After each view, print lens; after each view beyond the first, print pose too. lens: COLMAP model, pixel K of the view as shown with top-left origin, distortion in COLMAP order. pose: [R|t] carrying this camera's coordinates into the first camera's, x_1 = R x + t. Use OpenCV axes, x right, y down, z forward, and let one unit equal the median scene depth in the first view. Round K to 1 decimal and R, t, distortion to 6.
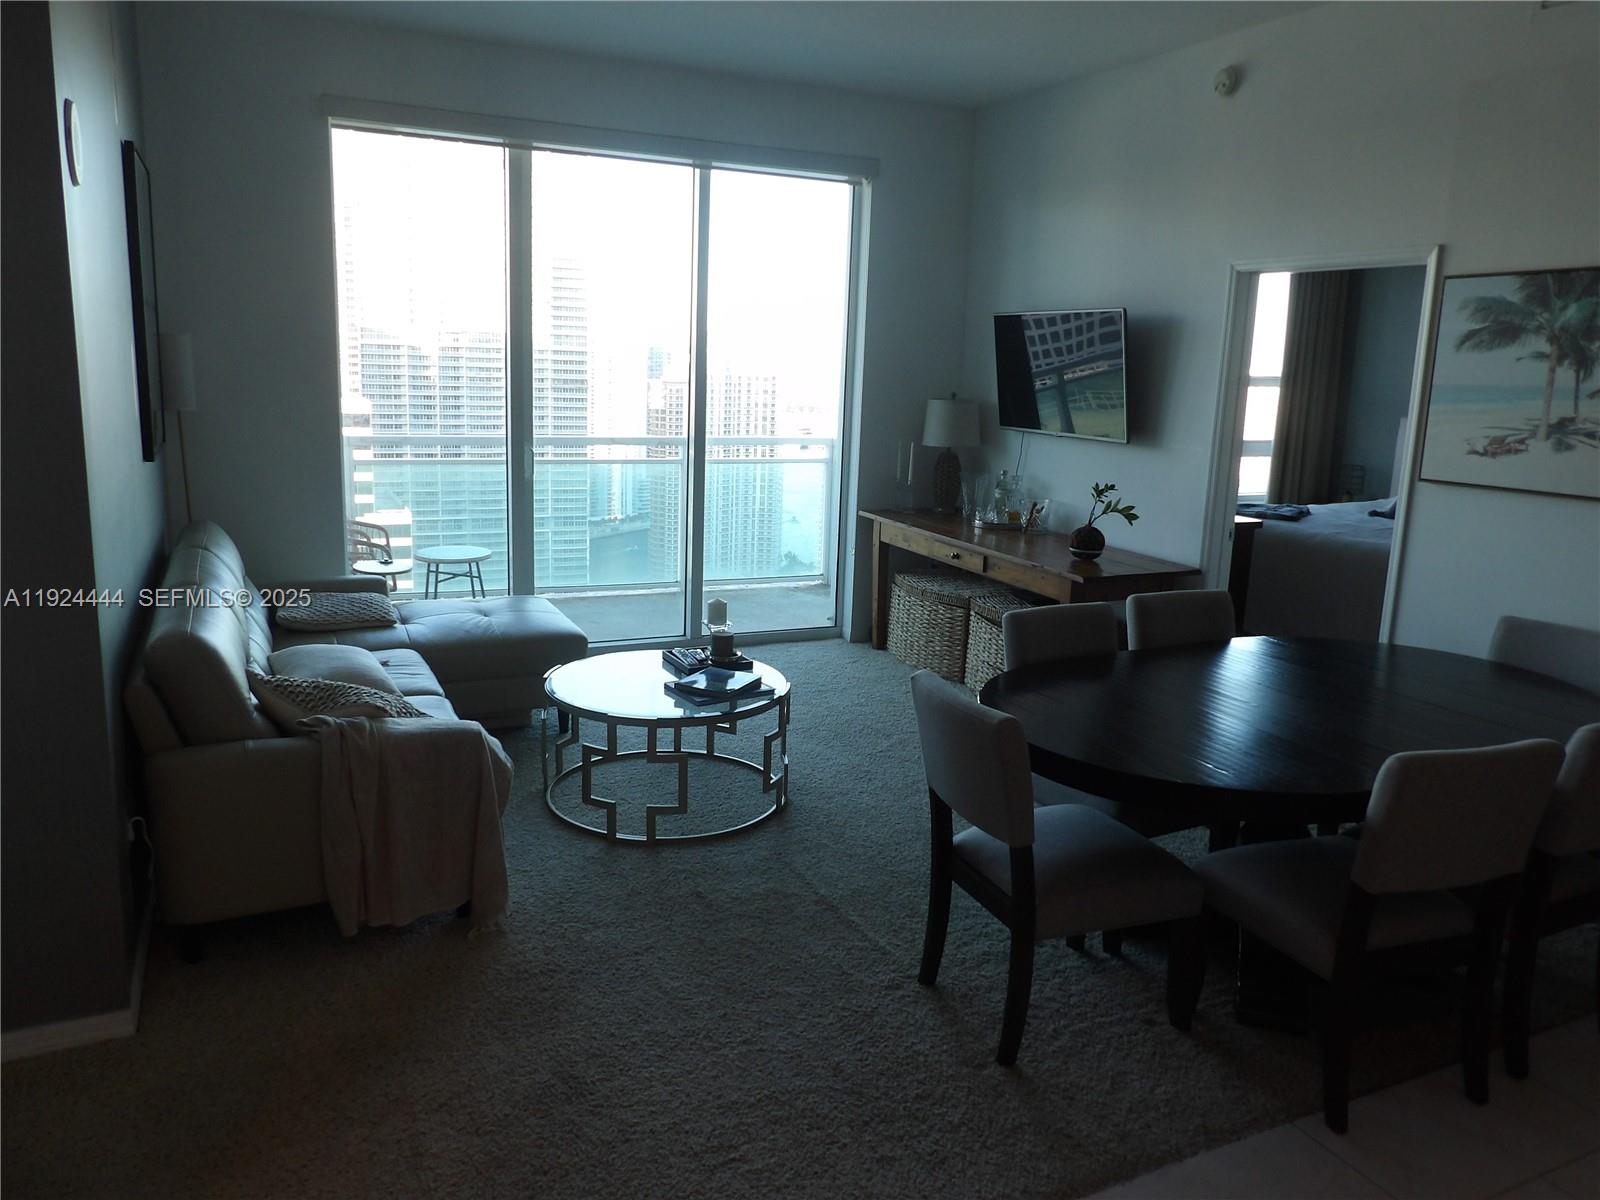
lens RADIAL K [[1143.3, 0, 800.3], [0, 1143.3, 597.5], [0, 0, 1]] dist [-0.009692, 0.001678]
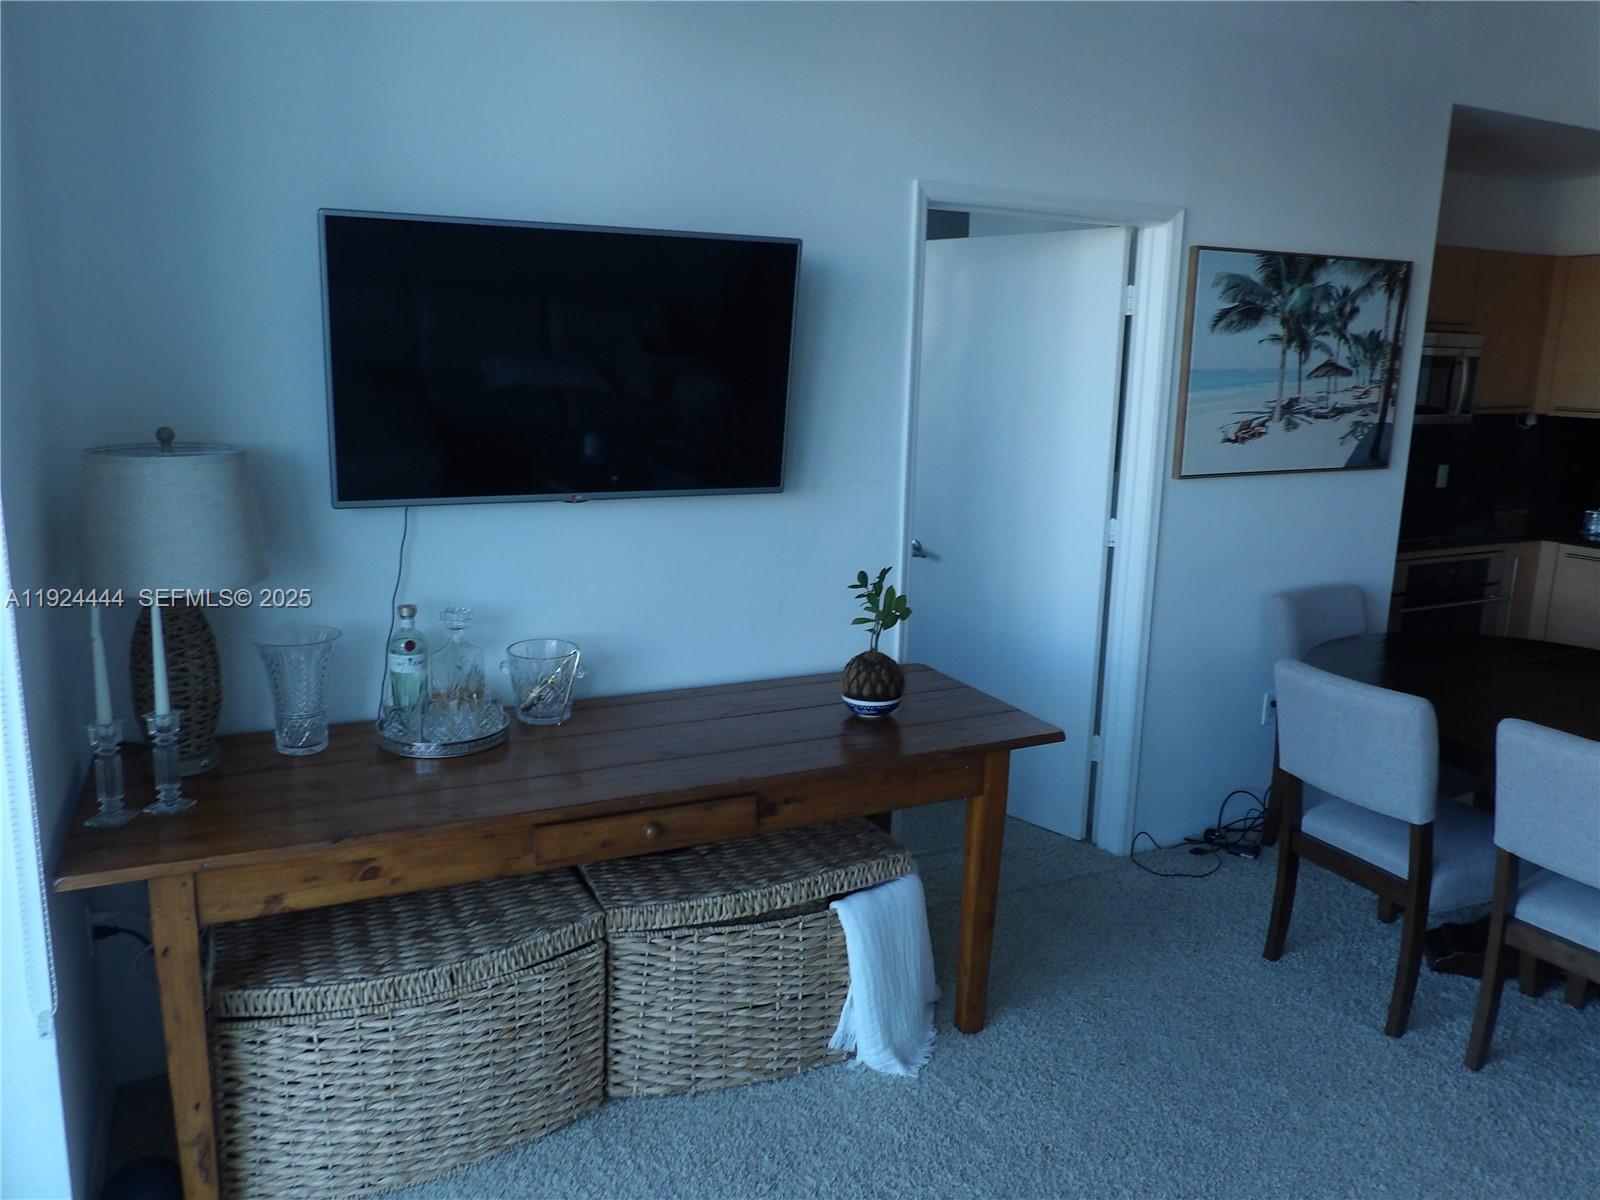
lens RADIAL K [[1143.3, 0, 800.9], [0, 1143.3, 595.2], [0, 0, 1]] dist [-0.009692, 0.001678]
pose [[-0.028894, -0.230558, 0.972630, -0.368780], [0.187131, 0.954585, 0.231840, -0.306599], [-0.981910, 0.188708, 0.015562, 1.433289]]
